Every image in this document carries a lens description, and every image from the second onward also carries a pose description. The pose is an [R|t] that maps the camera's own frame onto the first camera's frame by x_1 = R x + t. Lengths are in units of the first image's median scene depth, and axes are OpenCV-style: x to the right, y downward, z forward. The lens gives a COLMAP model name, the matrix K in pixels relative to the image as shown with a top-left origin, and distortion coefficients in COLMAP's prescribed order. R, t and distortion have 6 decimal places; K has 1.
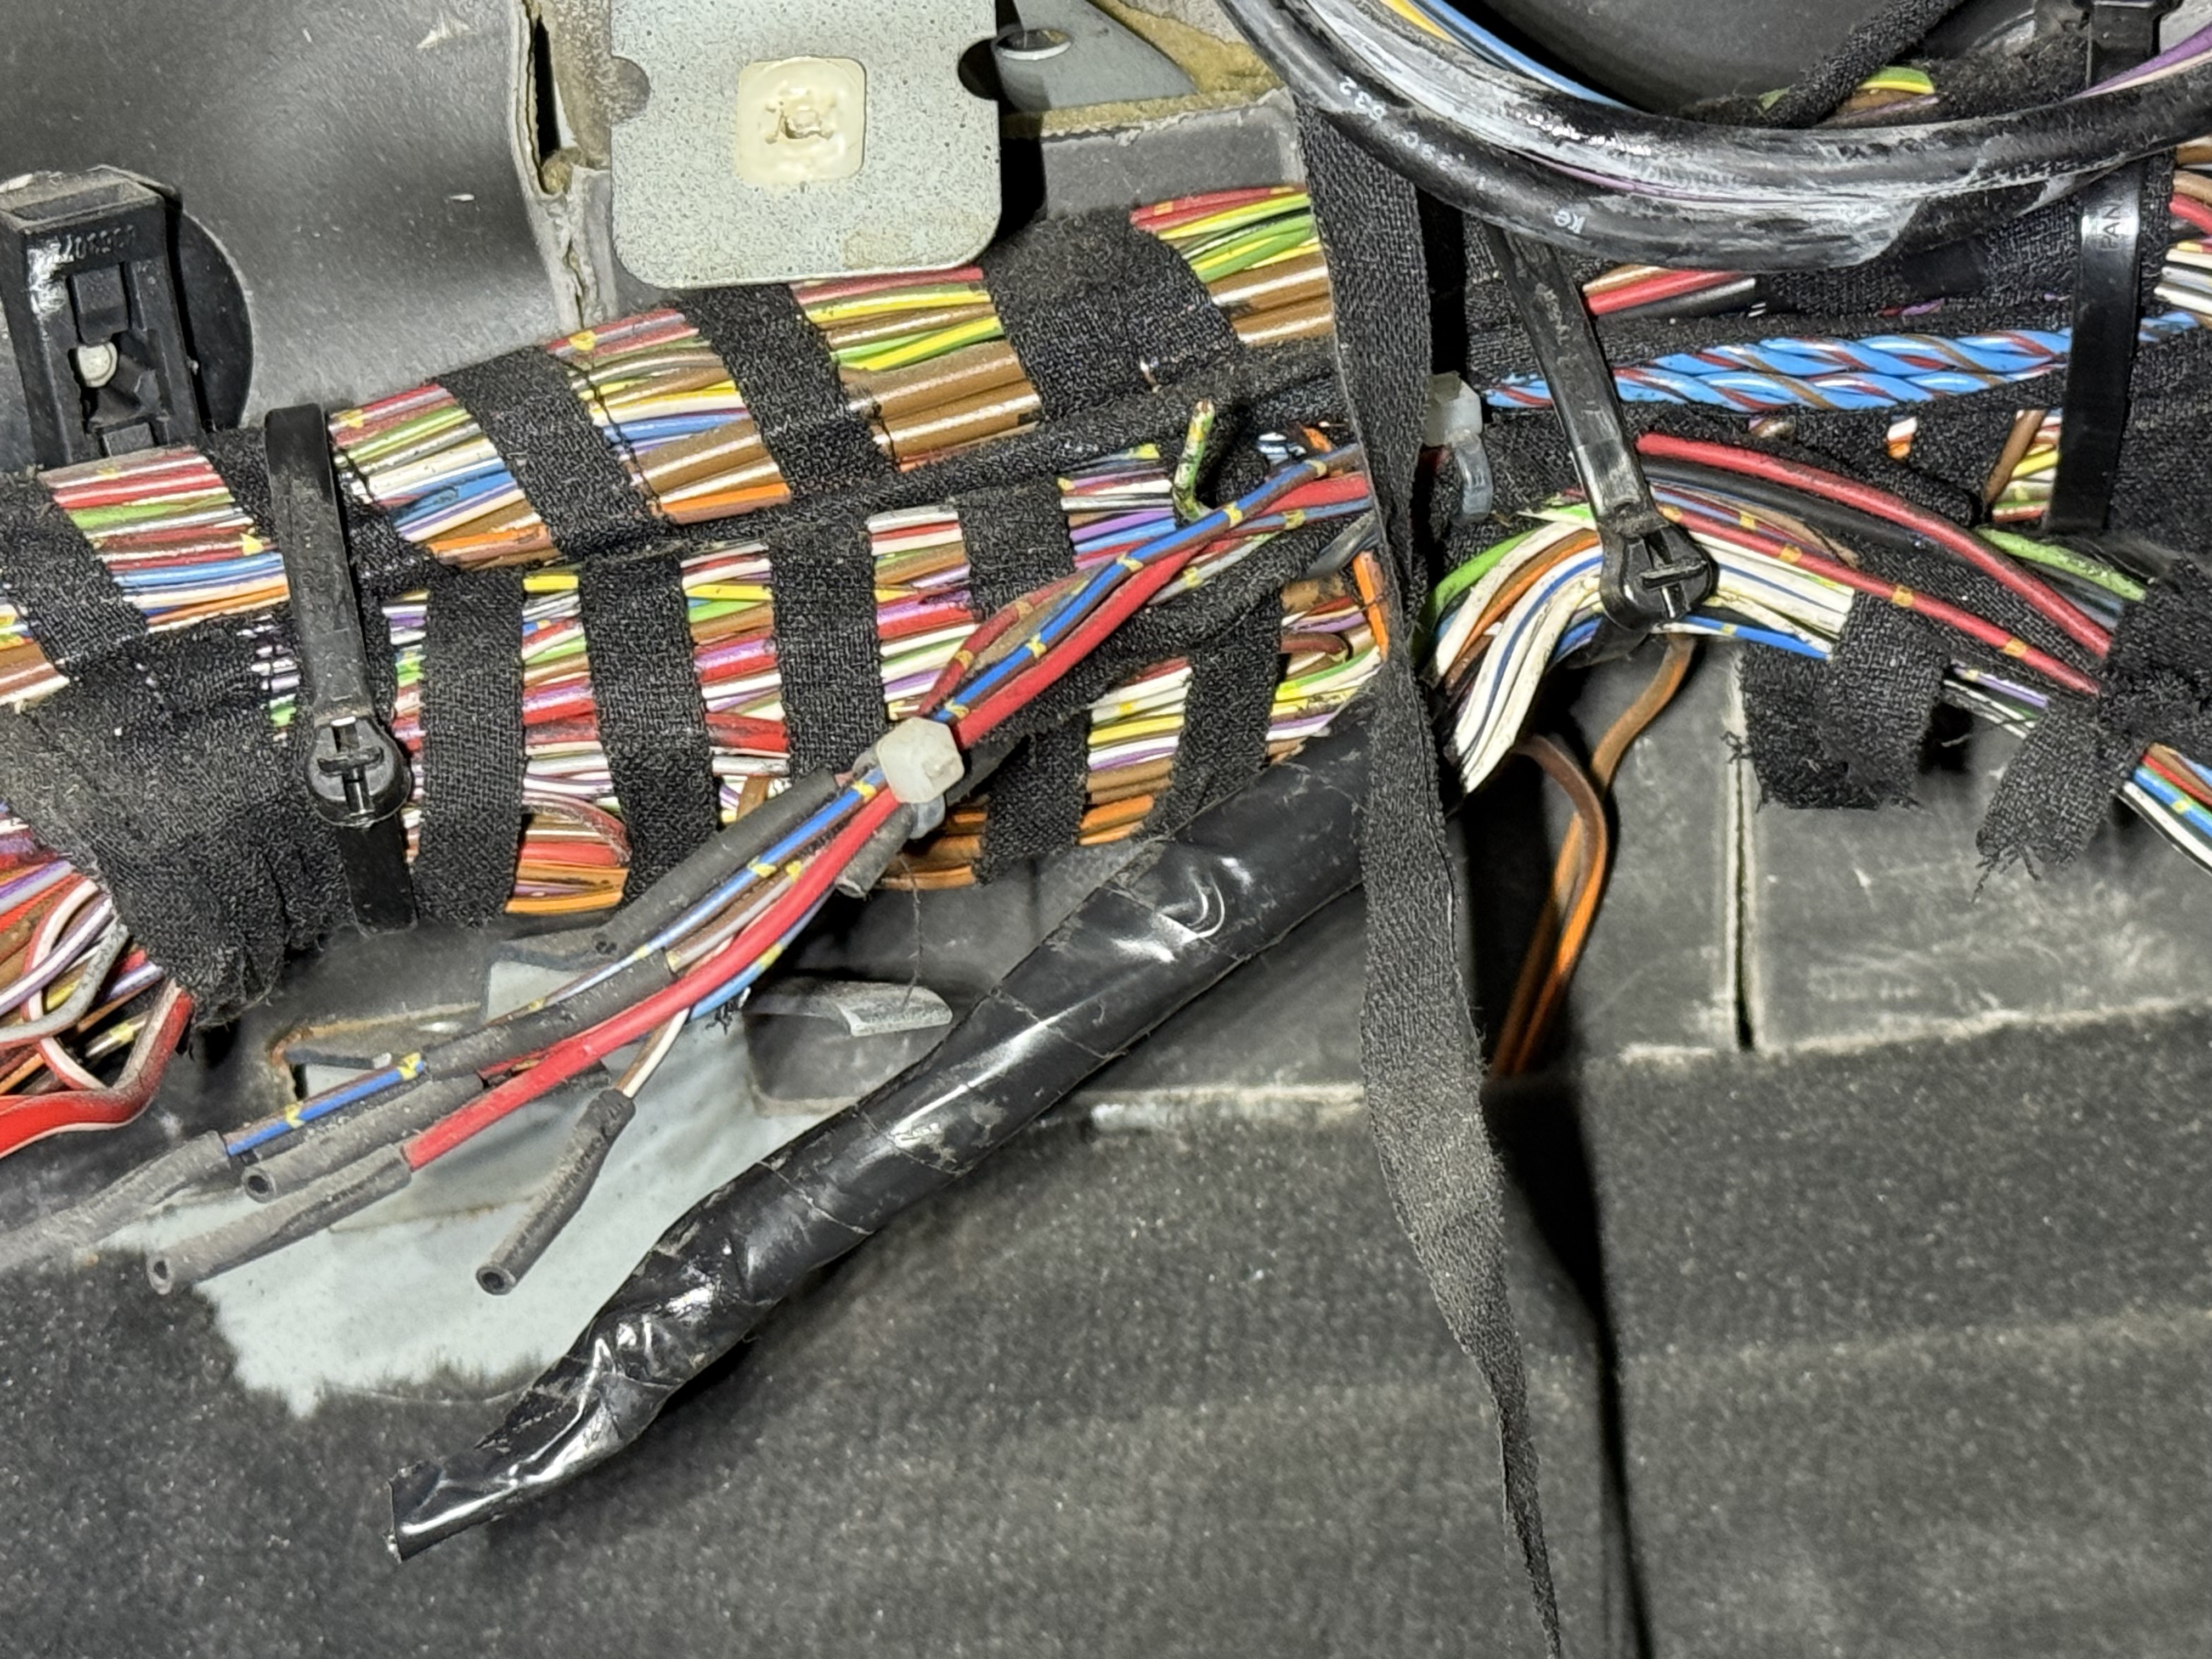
lens RADIAL K [[5517.1, 0, 1106.0], [0, 5517.1, 829.5], [0, 0, 1]] dist [0.567909, -6.663119]
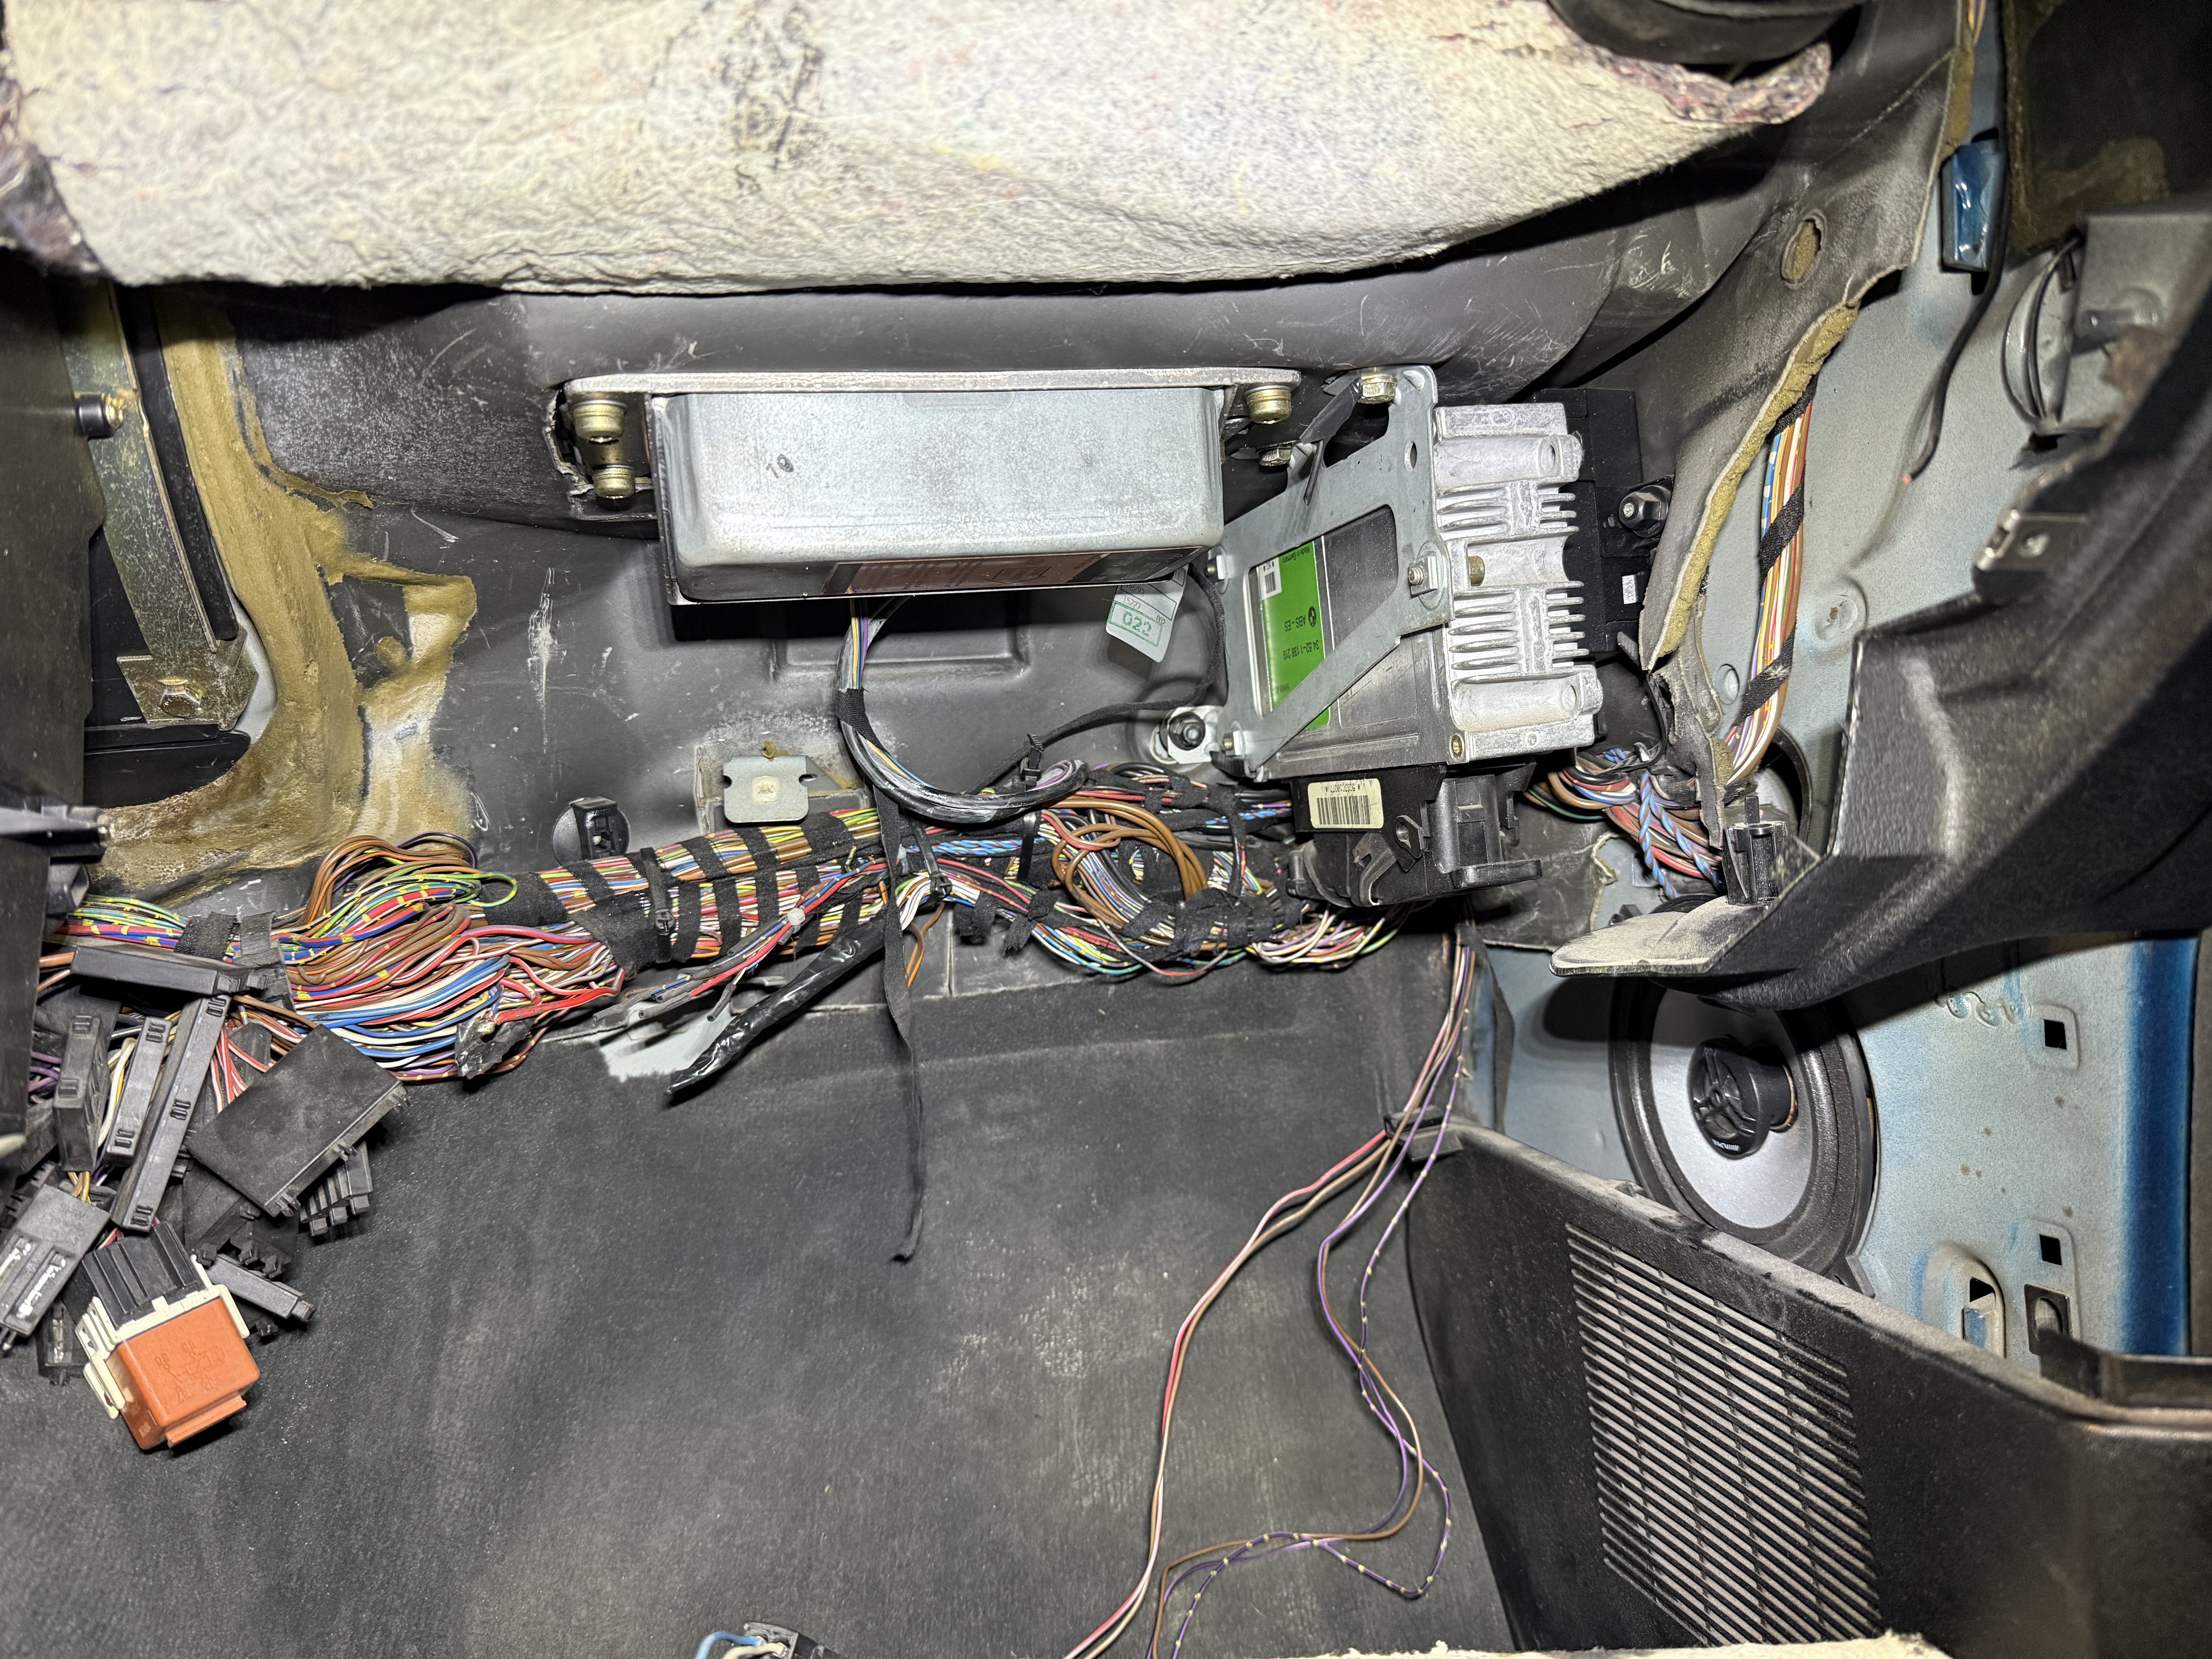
lens RADIAL K [[1540.1, 0, 1106.0], [0, 1540.1, 829.5], [0, 0, 1]] dist [0.250562, 0.000090]
pose [[0.966367, 0.021712, 0.256250, -0.112294], [0.013714, 0.990661, -0.135655, 0.092473], [-0.256802, 0.134607, 0.957044, -0.358045]]
